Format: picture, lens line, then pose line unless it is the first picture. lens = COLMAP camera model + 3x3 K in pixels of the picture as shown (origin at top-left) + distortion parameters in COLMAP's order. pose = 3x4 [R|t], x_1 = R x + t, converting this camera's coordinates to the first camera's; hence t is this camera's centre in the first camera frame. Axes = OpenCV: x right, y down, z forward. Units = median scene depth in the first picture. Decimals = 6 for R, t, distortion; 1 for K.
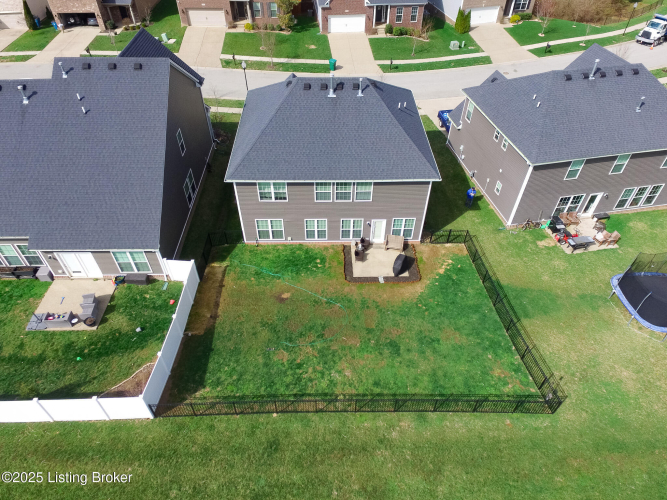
lens RADIAL K [[431.7, 0, 336.6], [0, 431.7, 263.1], [0, 0, 1]] dist [0.161836, -0.135397]
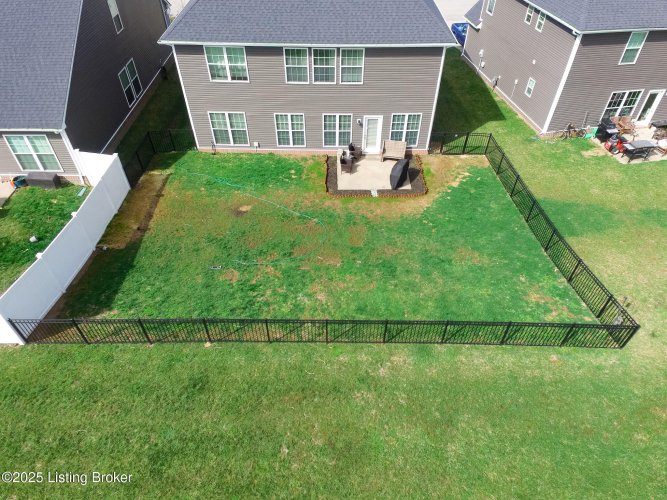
lens RADIAL K [[431.7, 0, 336.7], [0, 431.7, 263.6], [0, 0, 1]] dist [0.161836, -0.135397]
pose [[0.999813, 0.010511, -0.016233, 0.054043], [-0.010631, 0.999917, -0.007340, 0.177234], [0.016154, 0.007511, 0.999841, 0.258716]]
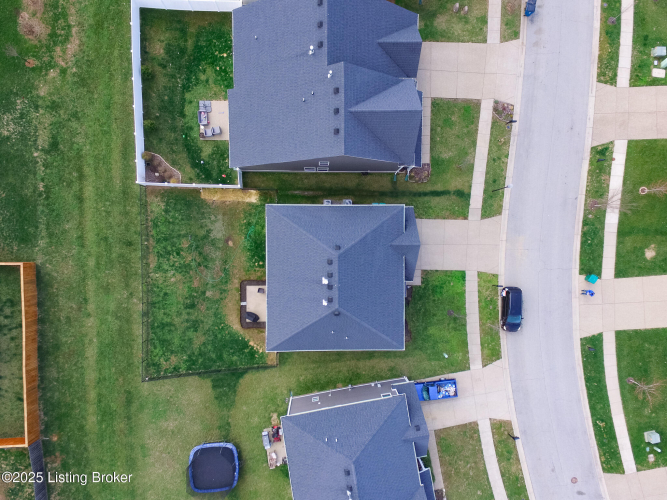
lens RADIAL K [[431.7, 0, 338.5], [0, 431.7, 251.5], [0, 0, 1]] dist [0.161836, -0.135397]
pose [[-0.024922, 0.999476, 0.020636, -0.131859], [-0.714672, -0.032246, 0.698716, -1.374866], [0.699015, 0.002666, 0.715102, 0.123000]]
